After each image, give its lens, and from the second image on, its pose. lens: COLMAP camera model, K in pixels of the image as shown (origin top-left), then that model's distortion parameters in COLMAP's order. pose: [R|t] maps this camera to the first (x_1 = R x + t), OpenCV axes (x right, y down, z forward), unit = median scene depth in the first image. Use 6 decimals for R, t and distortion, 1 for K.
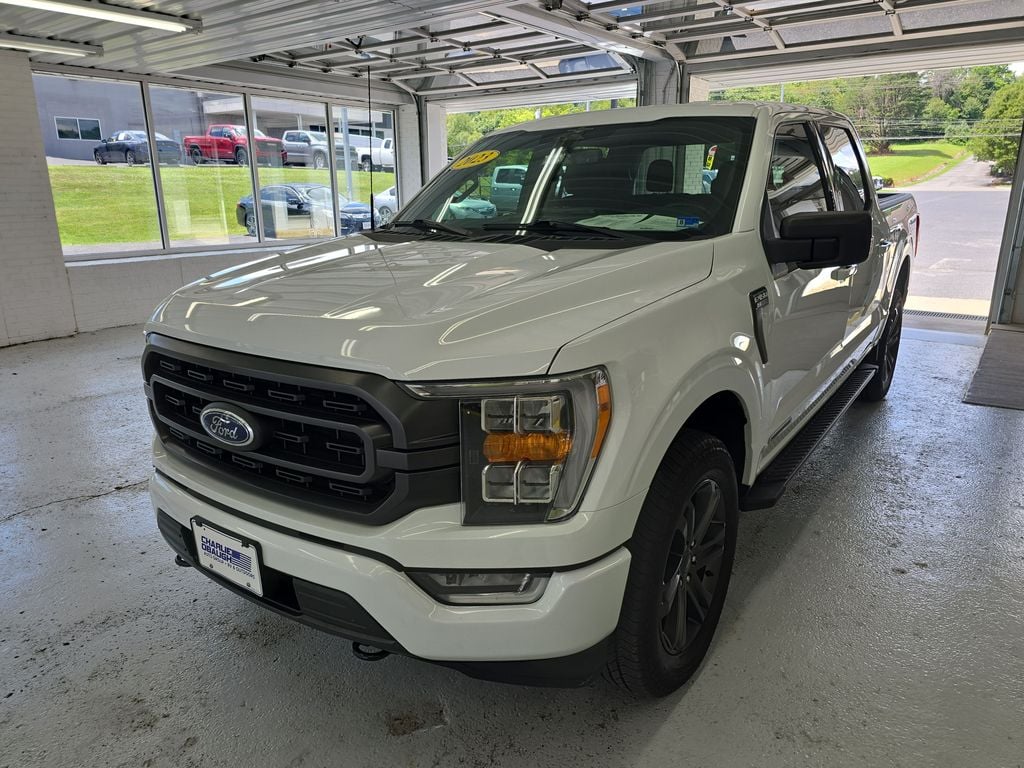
lens RADIAL K [[682.9, 0, 510.4], [0, 682.9, 373.2], [0, 0, 1]] dist [0.025358, -0.022909]
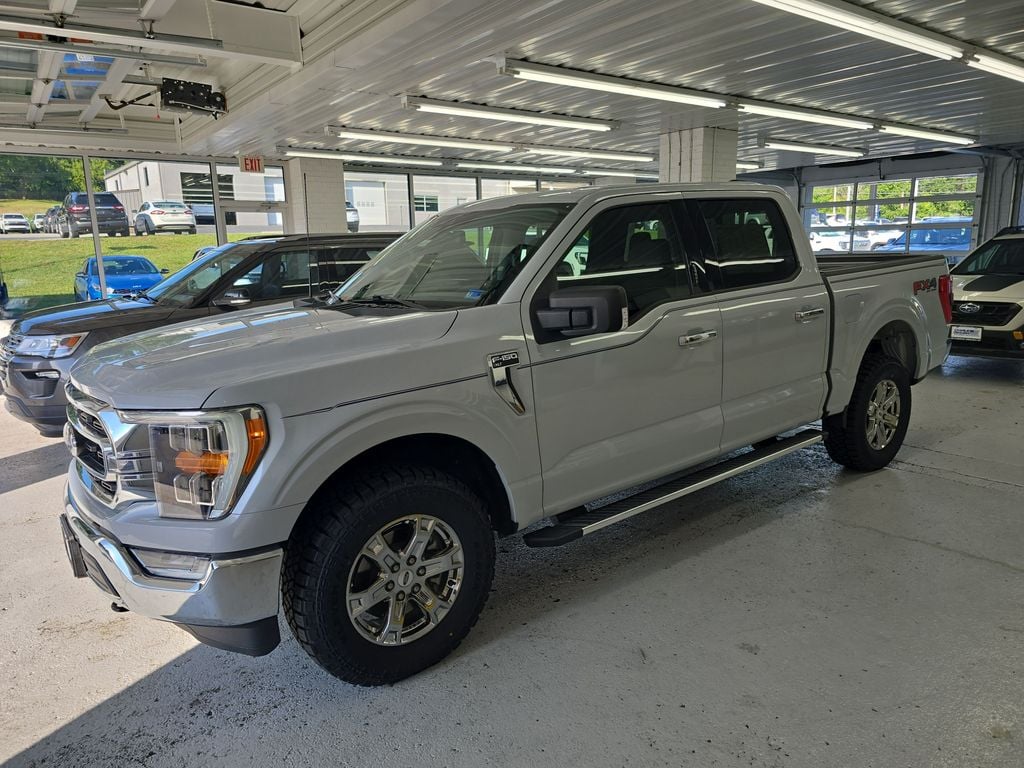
lens RADIAL K [[682.9, 0, 503.7], [0, 682.9, 382.4], [0, 0, 1]] dist [0.025358, -0.022909]
pose [[0.956201, 0.029549, -0.291215, 0.968977], [-0.050188, 0.996709, -0.063658, 0.003911], [0.288375, 0.075486, 0.954537, -0.146947]]
